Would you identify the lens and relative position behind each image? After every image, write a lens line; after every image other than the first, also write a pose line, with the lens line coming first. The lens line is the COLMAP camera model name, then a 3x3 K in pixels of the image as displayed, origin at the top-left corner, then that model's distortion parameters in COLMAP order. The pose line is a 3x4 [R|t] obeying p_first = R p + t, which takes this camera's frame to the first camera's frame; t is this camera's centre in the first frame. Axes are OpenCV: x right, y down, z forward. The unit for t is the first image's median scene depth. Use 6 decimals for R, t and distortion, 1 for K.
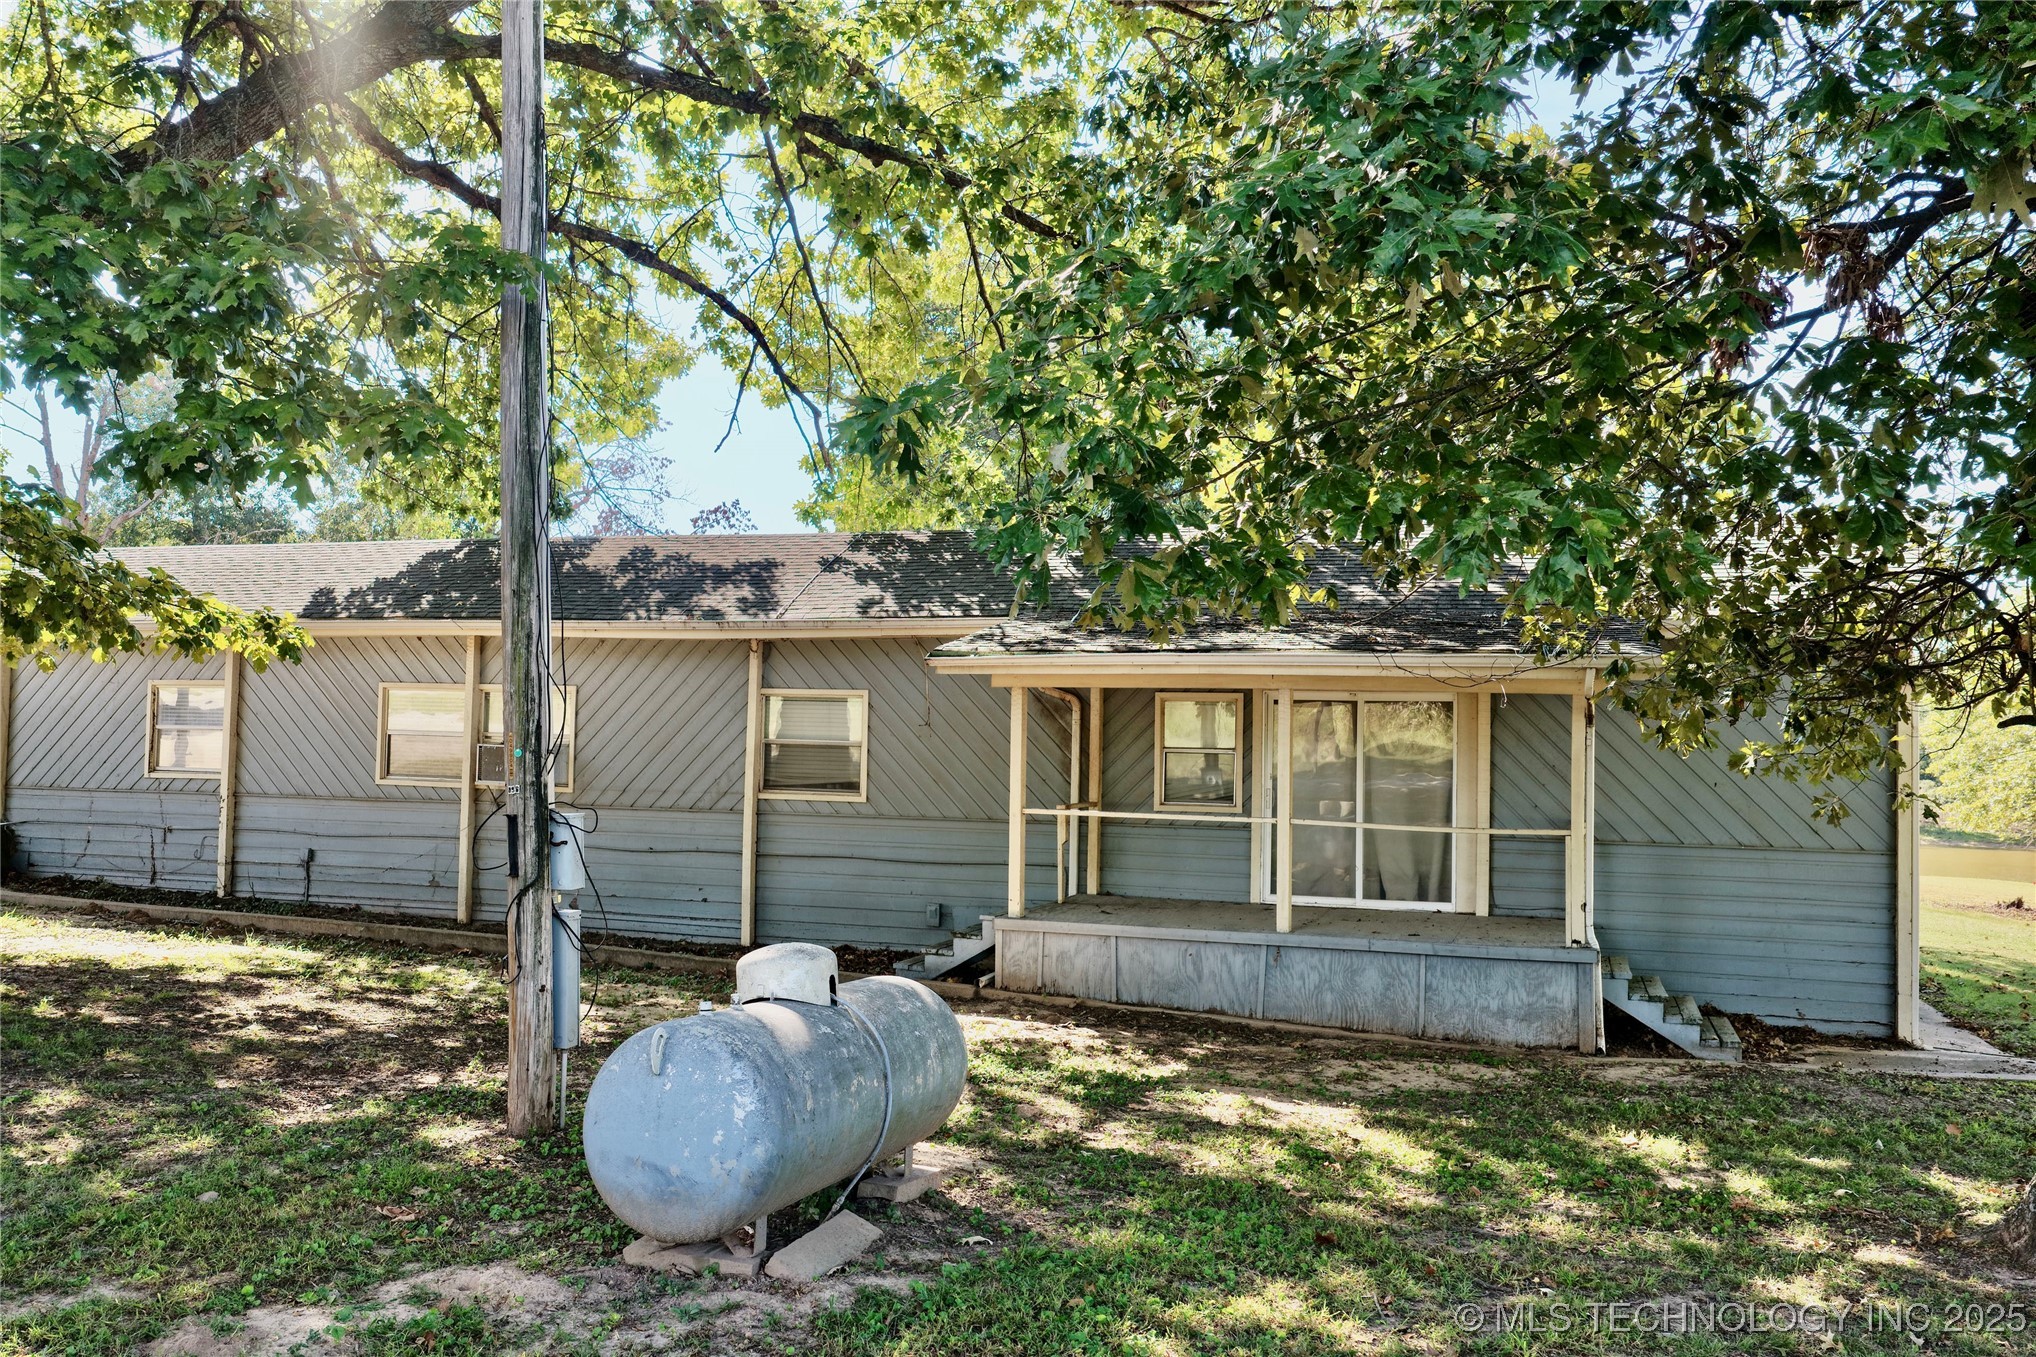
lens RADIAL K [[1675.9, 0, 1050.1], [0, 1675.9, 672.1], [0, 0, 1]] dist [-0.014910, 0.046234]
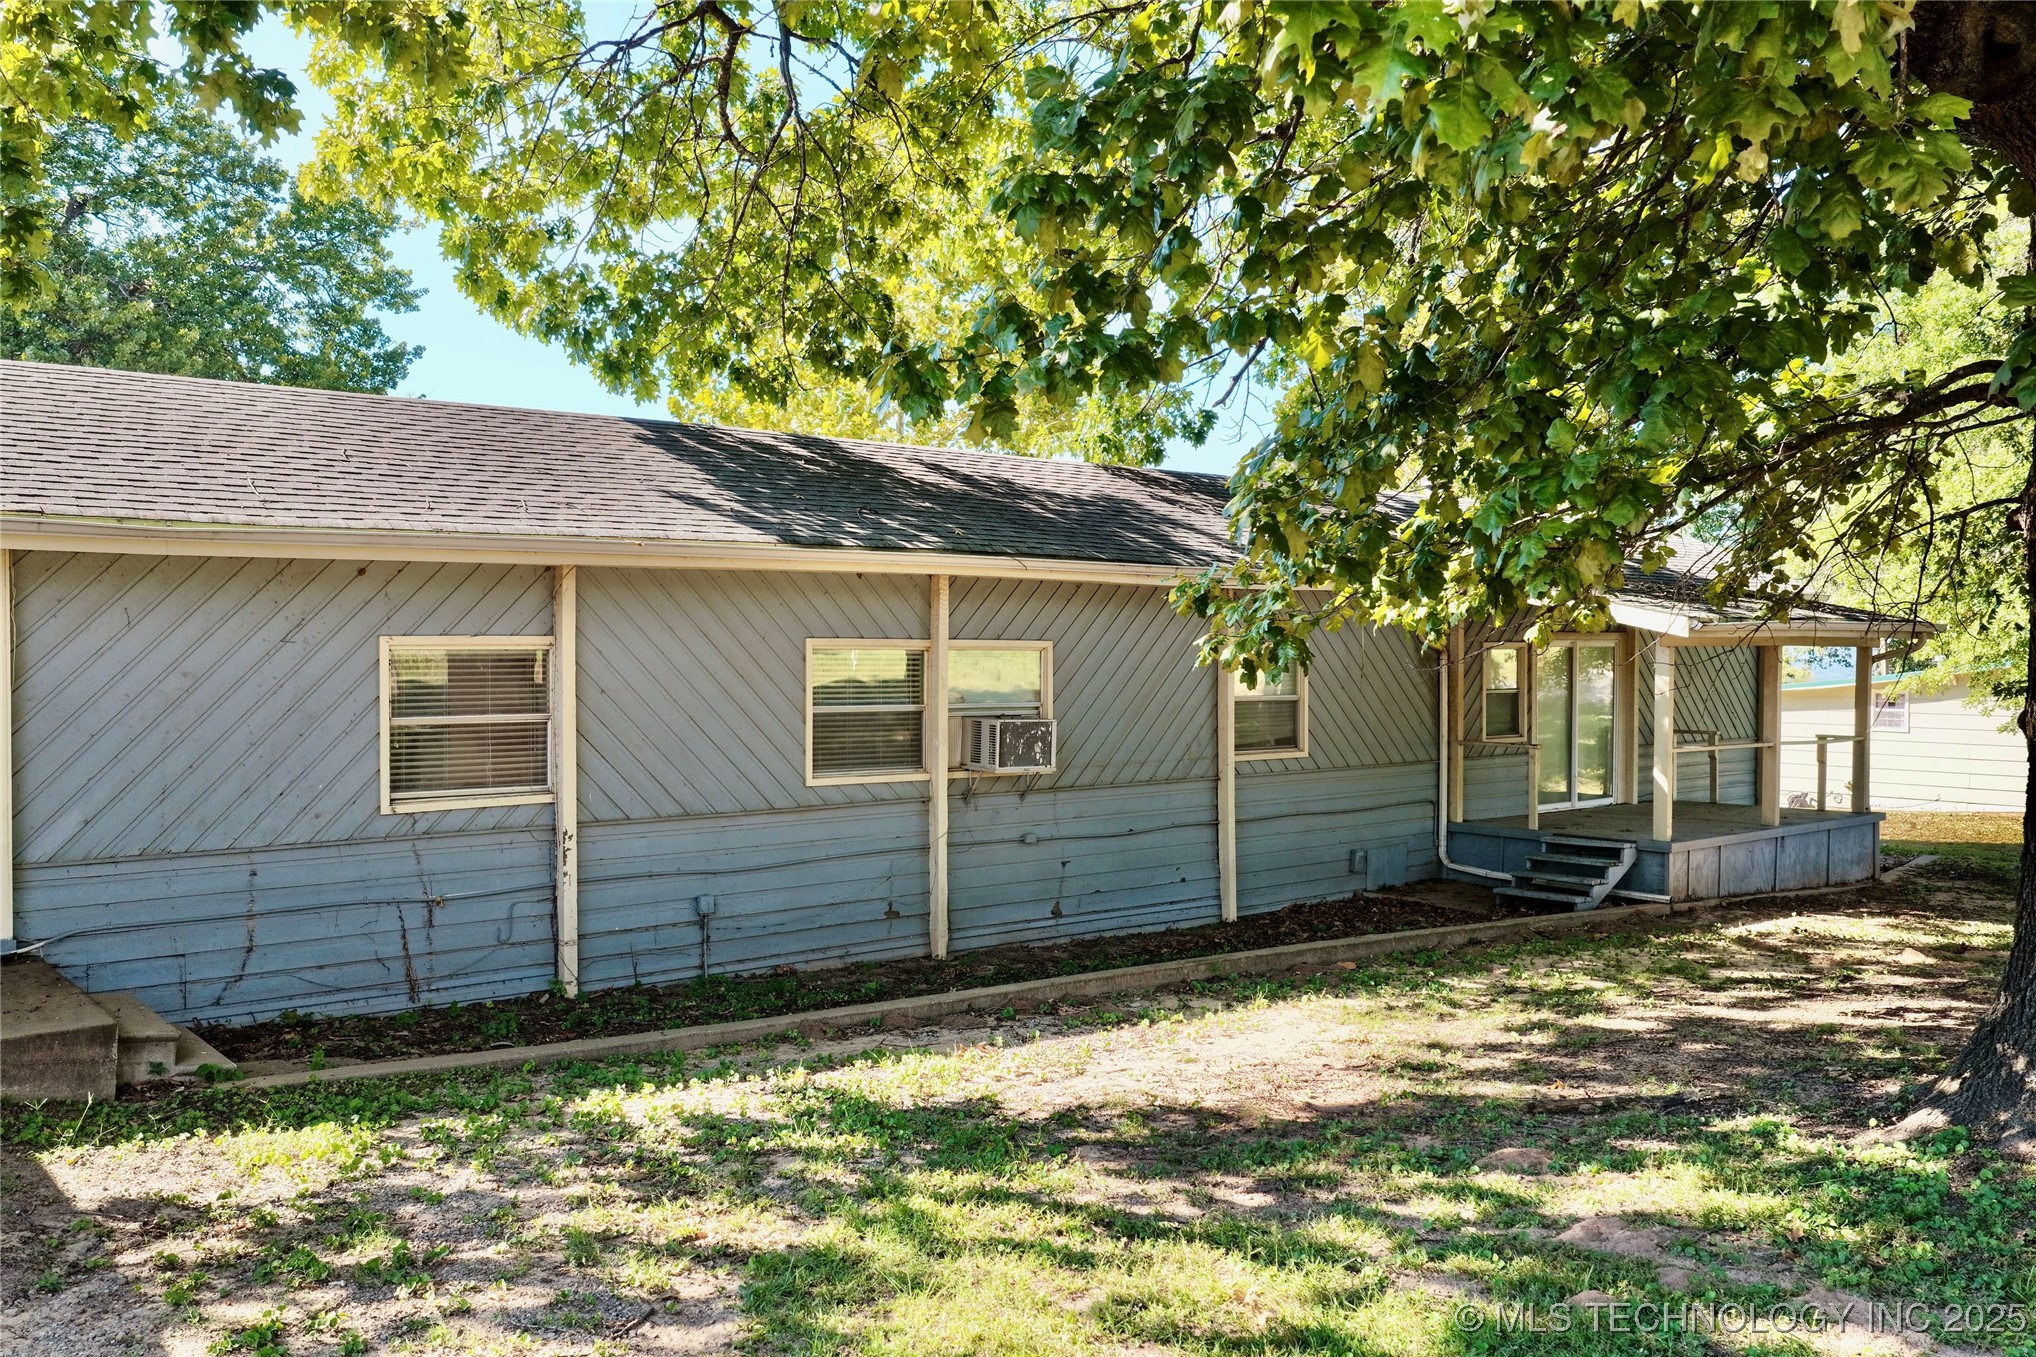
lens RADIAL K [[1675.9, 0, 1050.1], [0, 1675.9, 672.1], [0, 0, 1]] dist [-0.014910, 0.046234]
pose [[0.548408, -0.026274, 0.835798, -0.896418], [-0.002567, 0.999449, 0.033104, -0.003277], [-0.836207, -0.020300, 0.548038, 0.522343]]
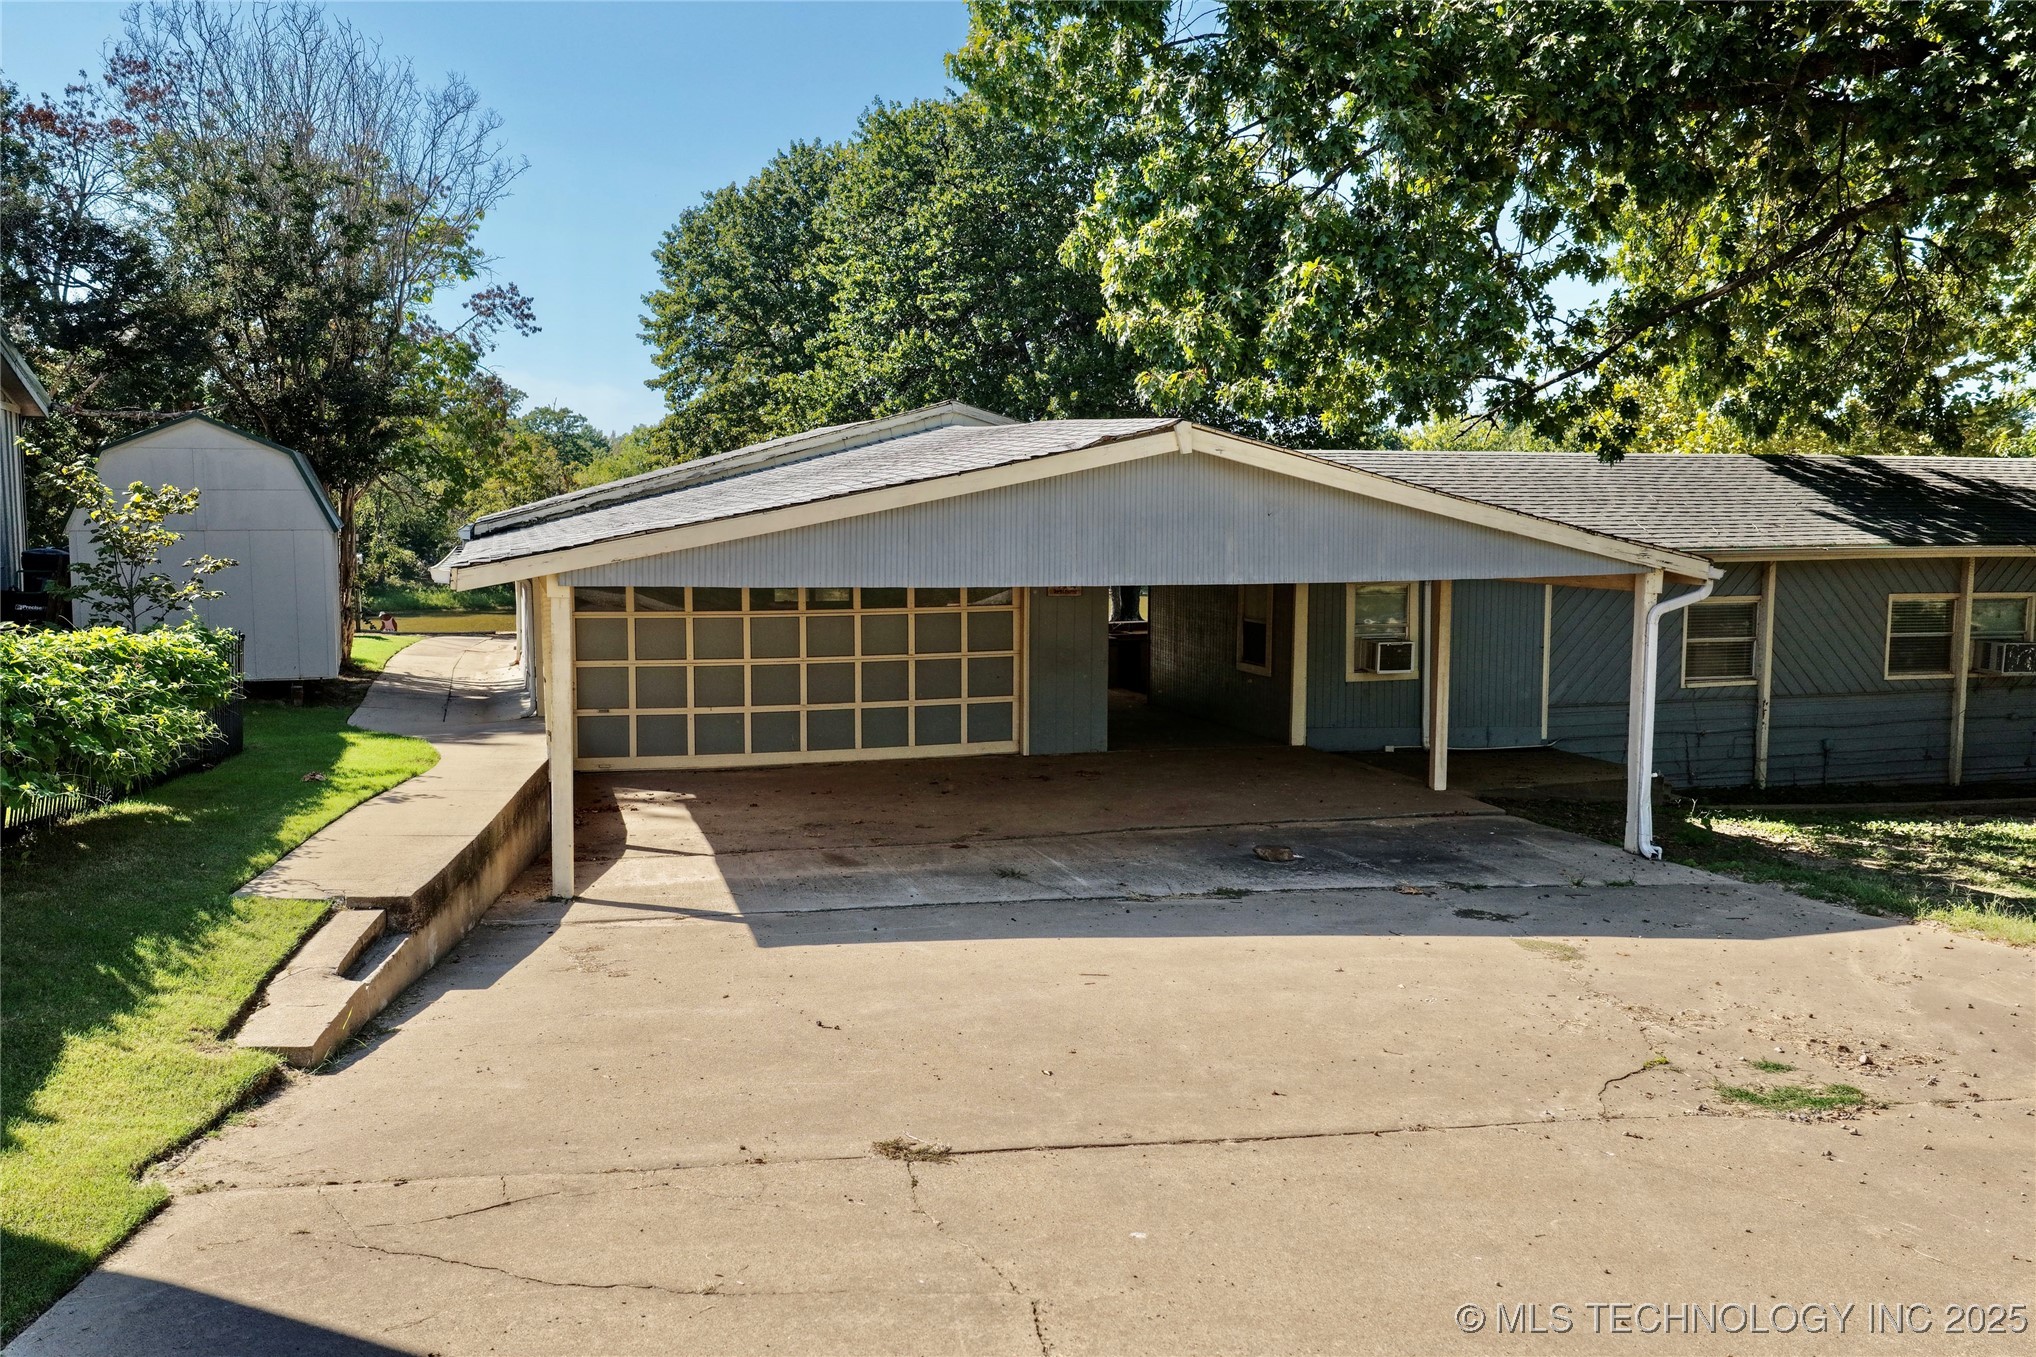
lens RADIAL K [[1675.9, 0, 1050.1], [0, 1675.9, 672.1], [0, 0, 1]] dist [-0.014910, 0.046234]
pose [[0.827015, -0.067549, 0.558108, -1.509182], [0.001820, 0.993072, 0.117496, -0.077041], [-0.562178, -0.096155, 0.821408, 0.346586]]
